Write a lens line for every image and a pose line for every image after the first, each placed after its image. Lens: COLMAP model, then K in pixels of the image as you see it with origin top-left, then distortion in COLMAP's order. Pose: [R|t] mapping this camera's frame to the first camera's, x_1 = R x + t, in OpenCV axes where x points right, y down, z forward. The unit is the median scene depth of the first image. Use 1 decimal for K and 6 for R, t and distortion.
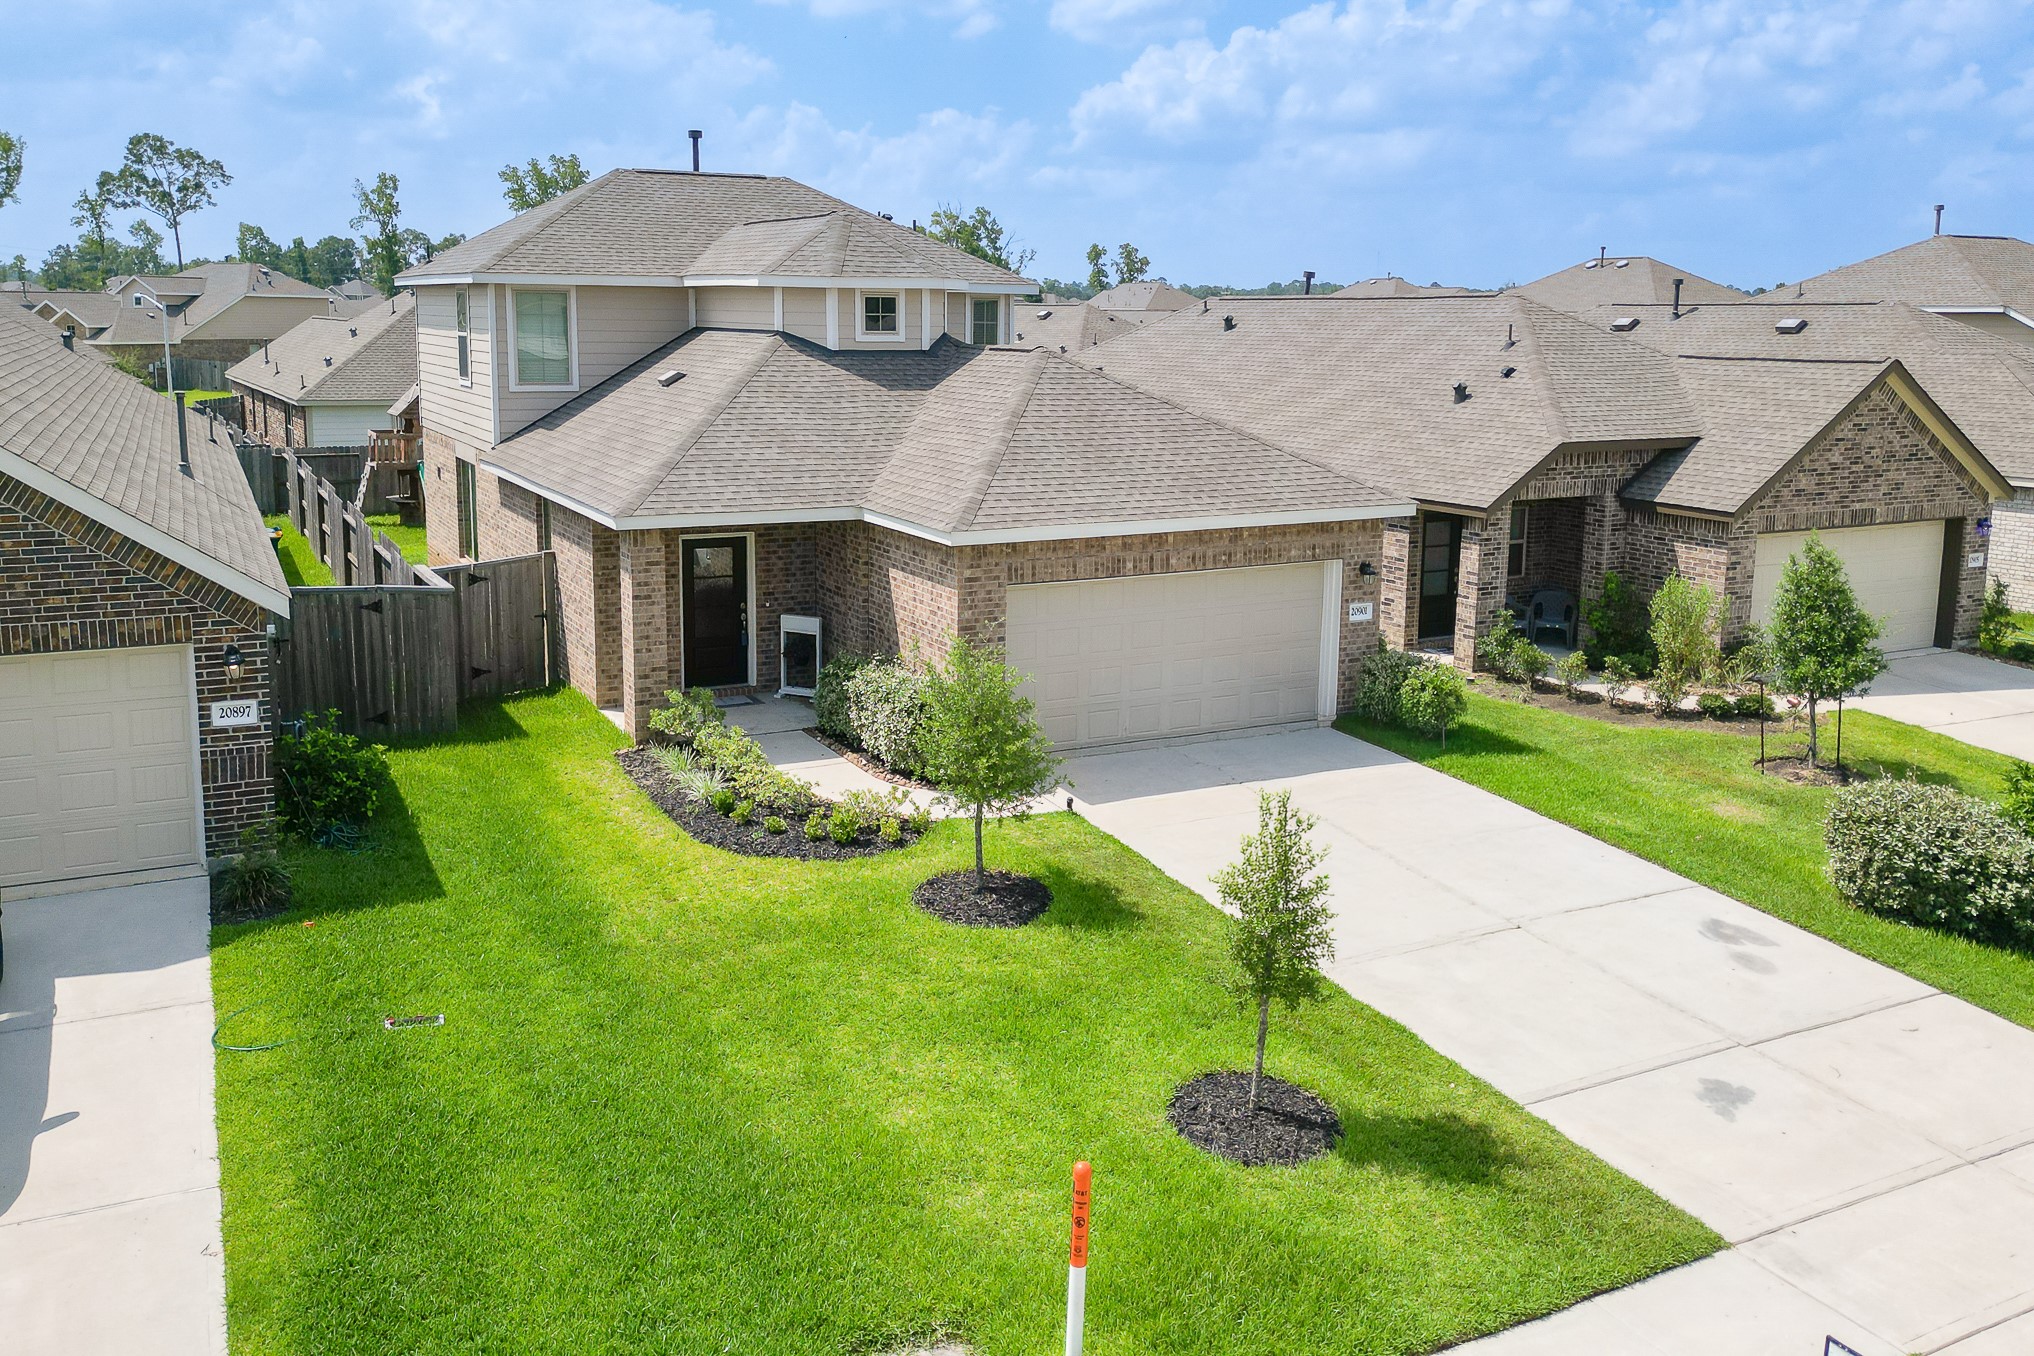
lens RADIAL K [[1606.7, 0, 1017.0], [0, 1606.7, 678.0], [0, 0, 1]] dist [0.006462, 0.001008]
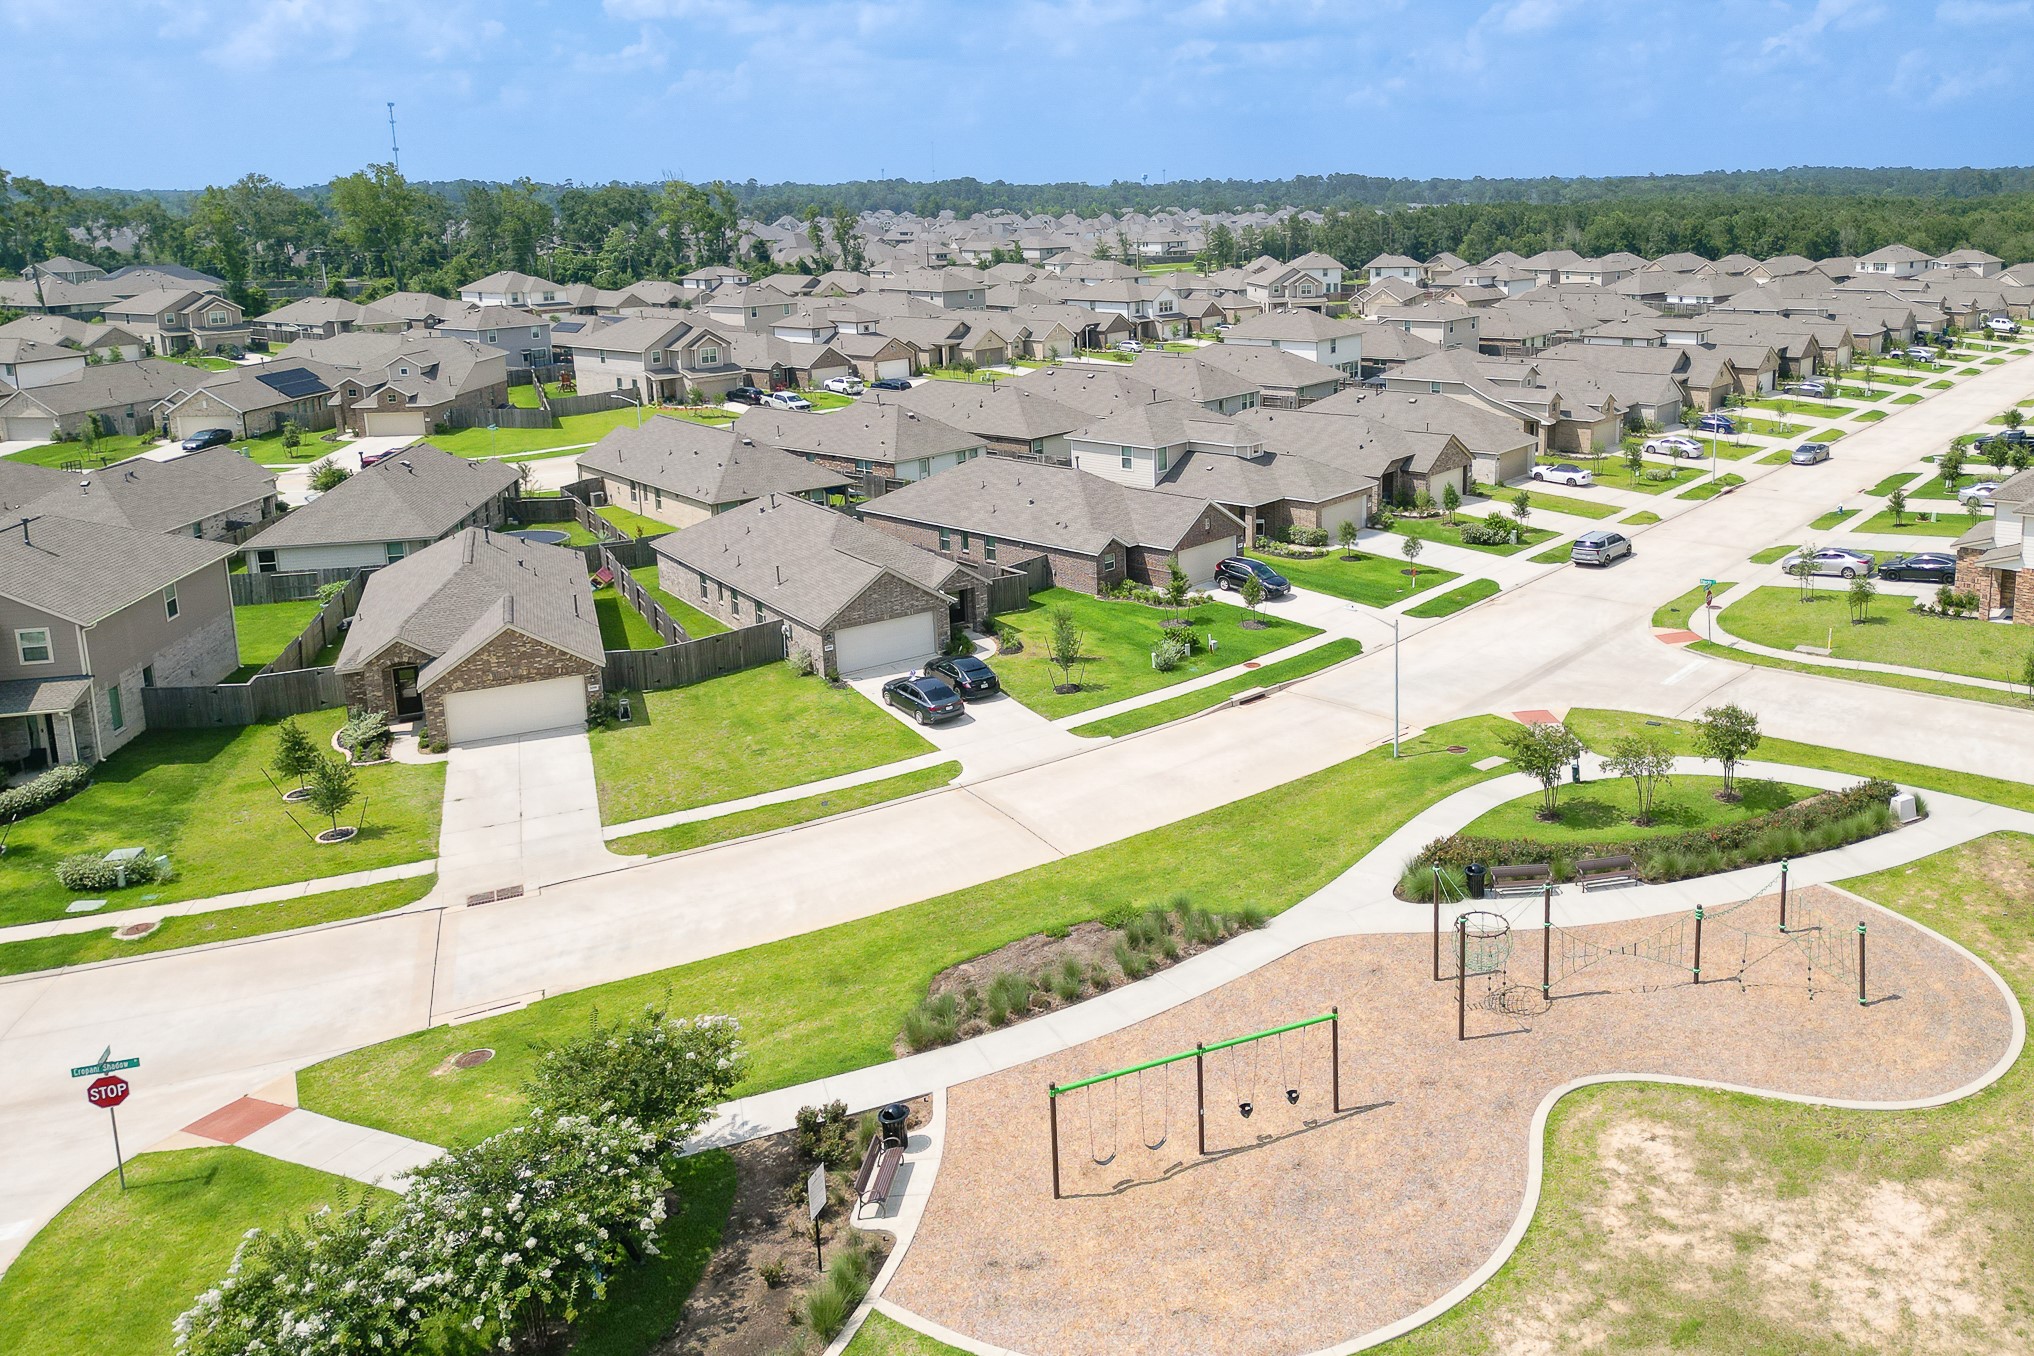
lens RADIAL K [[1606.7, 0, 1017.0], [0, 1606.7, 678.0], [0, 0, 1]] dist [0.006462, 0.001008]
pose [[0.951821, -0.148838, 0.268114, -1.989315], [0.123823, 0.986409, 0.108003, -0.162427], [-0.280545, -0.069601, 0.957314, -3.122462]]
